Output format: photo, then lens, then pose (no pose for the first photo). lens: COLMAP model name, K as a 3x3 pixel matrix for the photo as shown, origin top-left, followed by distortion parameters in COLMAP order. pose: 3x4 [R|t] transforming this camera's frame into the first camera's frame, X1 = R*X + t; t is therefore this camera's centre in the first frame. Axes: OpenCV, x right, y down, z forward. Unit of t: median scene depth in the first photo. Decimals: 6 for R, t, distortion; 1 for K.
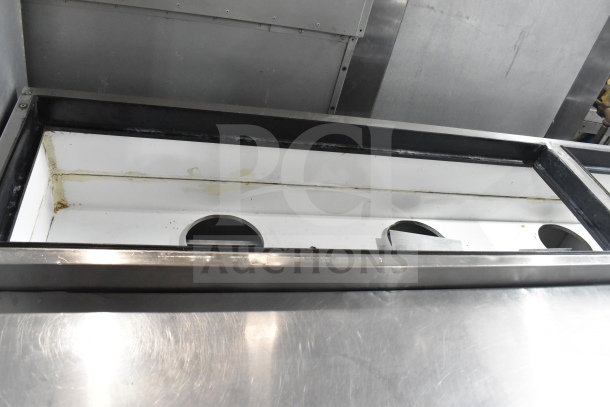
lens RADIAL K [[485.8, 0, 304.7], [0, 485.8, 200.7], [0, 0, 1]] dist [-0.093092, 0.008094]
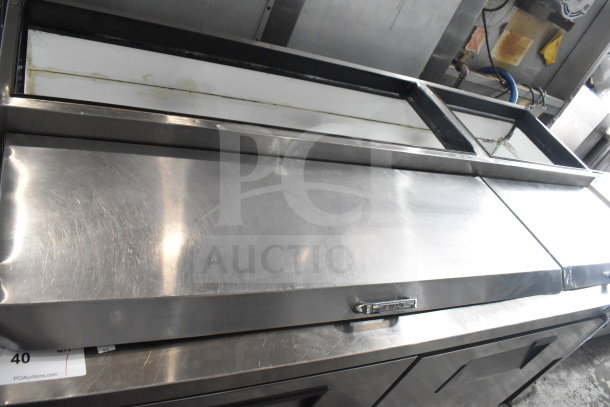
lens RADIAL K [[485.8, 0, 304.9], [0, 485.8, 205.4], [0, 0, 1]] dist [-0.093092, 0.008094]
pose [[0.968841, 0.017154, 0.247089, -0.120152], [-0.033702, 0.997451, 0.062899, 0.149539], [-0.245380, -0.069267, 0.966949, -0.249286]]
